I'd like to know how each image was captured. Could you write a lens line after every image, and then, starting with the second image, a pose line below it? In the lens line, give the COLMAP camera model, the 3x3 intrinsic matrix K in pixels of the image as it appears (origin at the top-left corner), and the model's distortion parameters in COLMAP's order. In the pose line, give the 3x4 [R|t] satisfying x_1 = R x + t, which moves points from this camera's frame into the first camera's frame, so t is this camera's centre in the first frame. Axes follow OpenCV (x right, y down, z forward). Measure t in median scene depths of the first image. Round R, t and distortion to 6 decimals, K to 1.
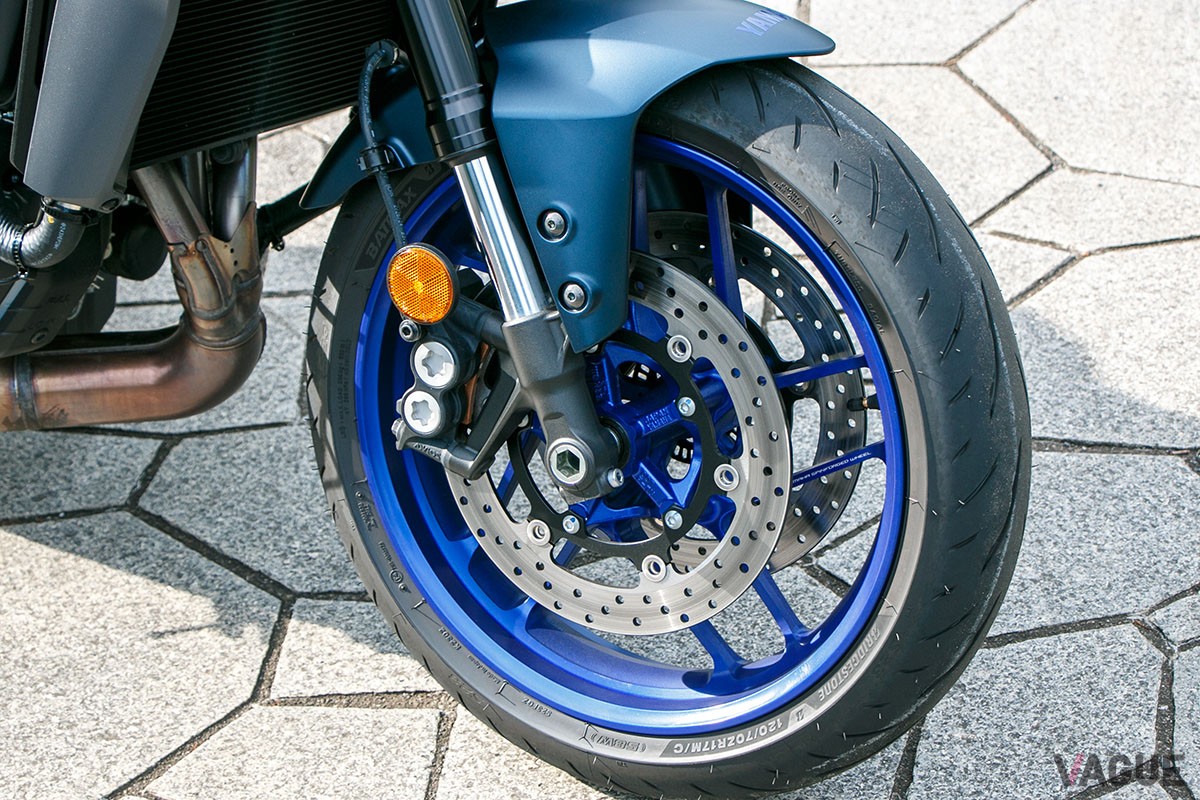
lens RADIAL K [[2871.1, 0, 600.0], [0, 2871.1, 400.0], [0, 0, 1]] dist [0.458300, 0.860552]
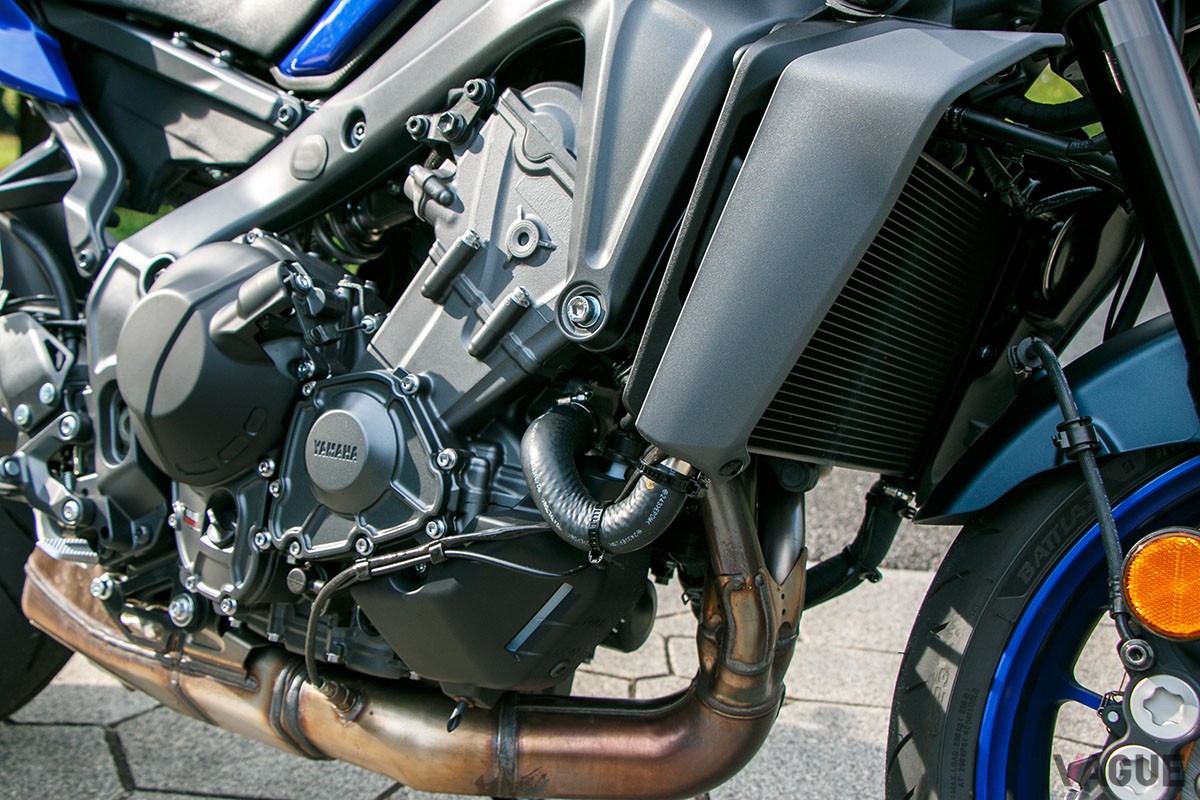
lens RADIAL K [[1426.2, 0, 547.8], [0, 1426.2, 399.0], [0, 0, 1]] dist [-0.106843, 0.202838]
pose [[0.993373, 0.111369, -0.028416, -0.207187], [-0.114011, 0.923457, -0.366373, 0.062921], [-0.014562, 0.367185, 0.930034, 0.628342]]
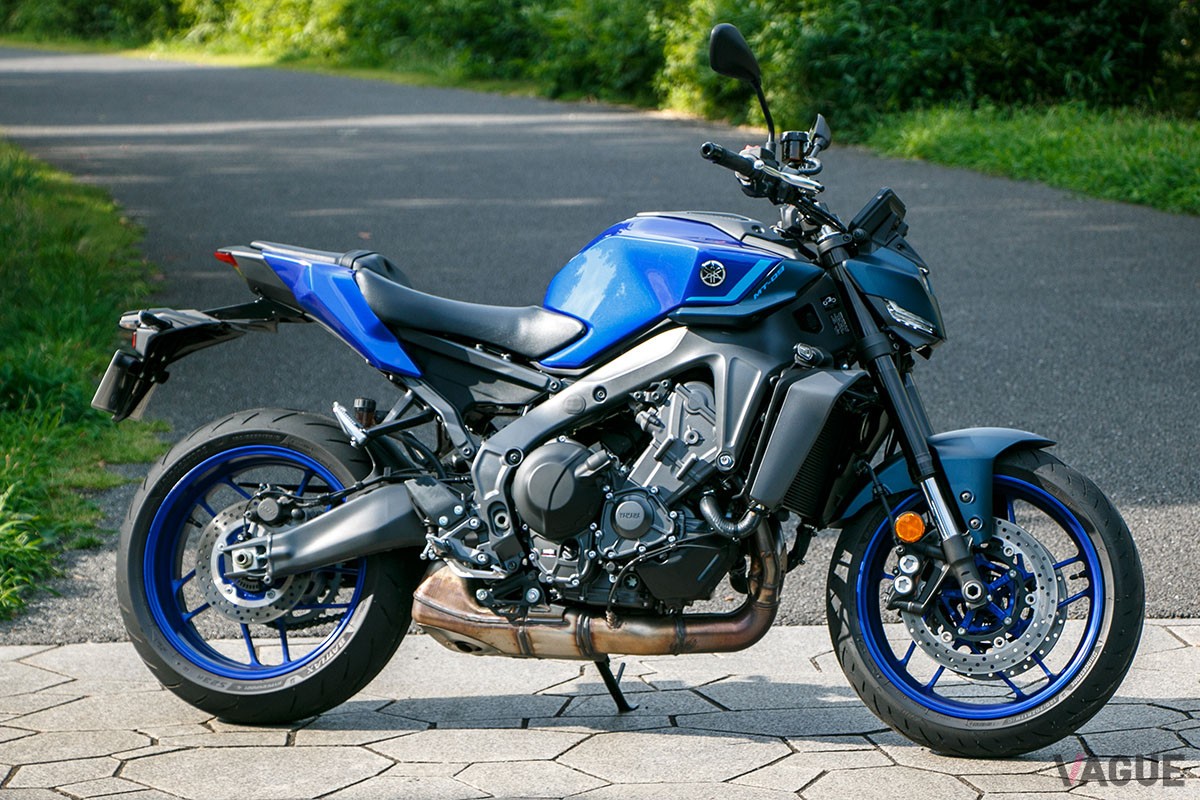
lens RADIAL K [[3902.7, 0, 600.0], [0, 3902.7, 400.0], [0, 0, 1]] dist [0.248894, 0.896853]
pose [[0.965147, 0.052239, 0.256441, -1.184988], [0.066972, 0.897947, -0.434977, 1.309045], [-0.252993, 0.436991, 0.863153, -1.923744]]
